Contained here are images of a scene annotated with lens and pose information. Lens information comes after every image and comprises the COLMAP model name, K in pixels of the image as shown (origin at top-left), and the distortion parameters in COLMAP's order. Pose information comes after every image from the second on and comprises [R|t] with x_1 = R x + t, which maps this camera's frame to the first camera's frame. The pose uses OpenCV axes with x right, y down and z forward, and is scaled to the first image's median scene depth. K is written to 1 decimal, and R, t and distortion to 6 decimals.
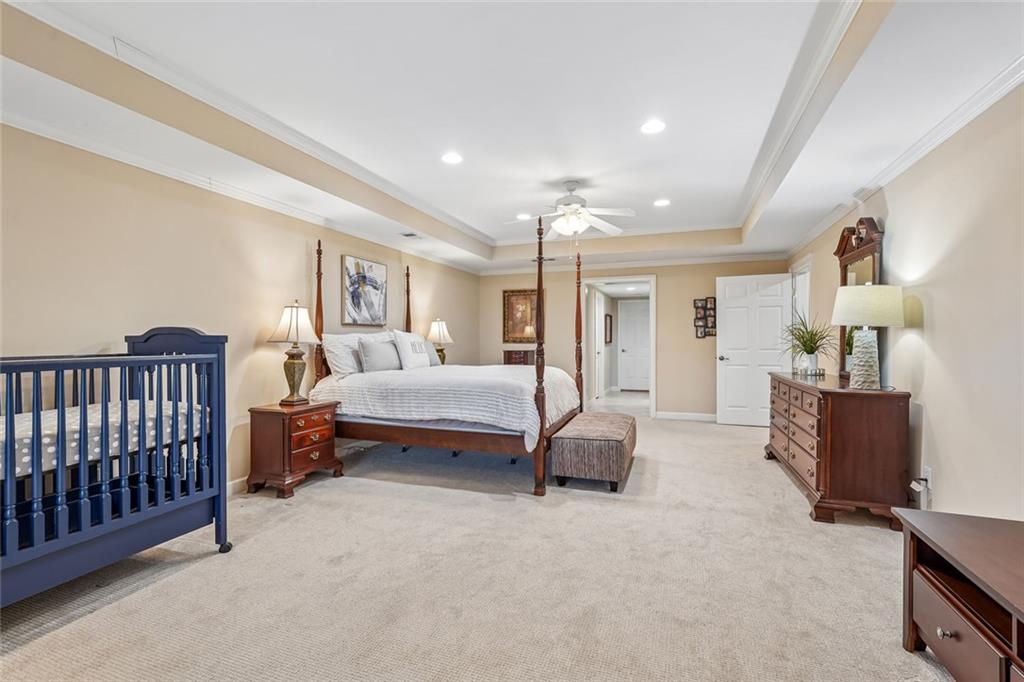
lens RADIAL K [[455.6, 0, 512.9], [0, 455.6, 343.4], [0, 0, 1]] dist [-0.008448, 0.006253]
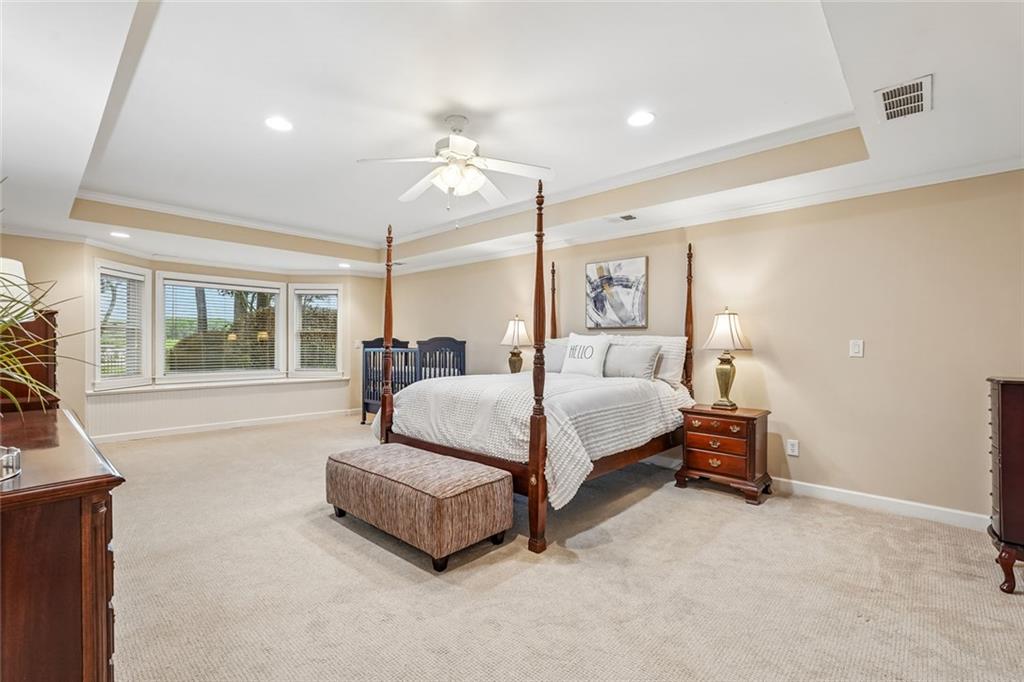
lens RADIAL K [[455.6, 0, 513.1], [0, 455.6, 343.1], [0, 0, 1]] dist [-0.008448, 0.006253]
pose [[-0.387572, 0.003274, -0.921834, 0.652593], [-0.008112, 0.999943, 0.006962, -0.013531], [0.921804, 0.010176, -0.387523, 1.192884]]
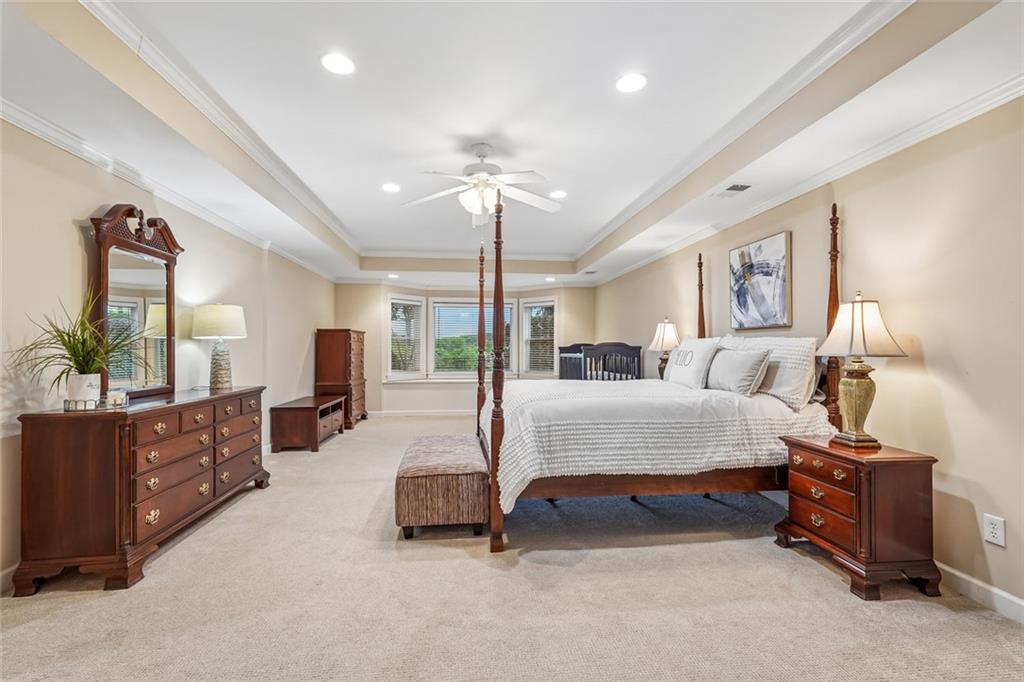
lens RADIAL K [[455.6, 0, 512.1], [0, 455.6, 341.9], [0, 0, 1]] dist [-0.008448, 0.006253]
pose [[-0.894914, -0.003665, -0.446224, 0.377041], [-0.000263, 0.999970, -0.007687, -0.011837], [0.446239, -0.006762, -0.894888, 1.511585]]
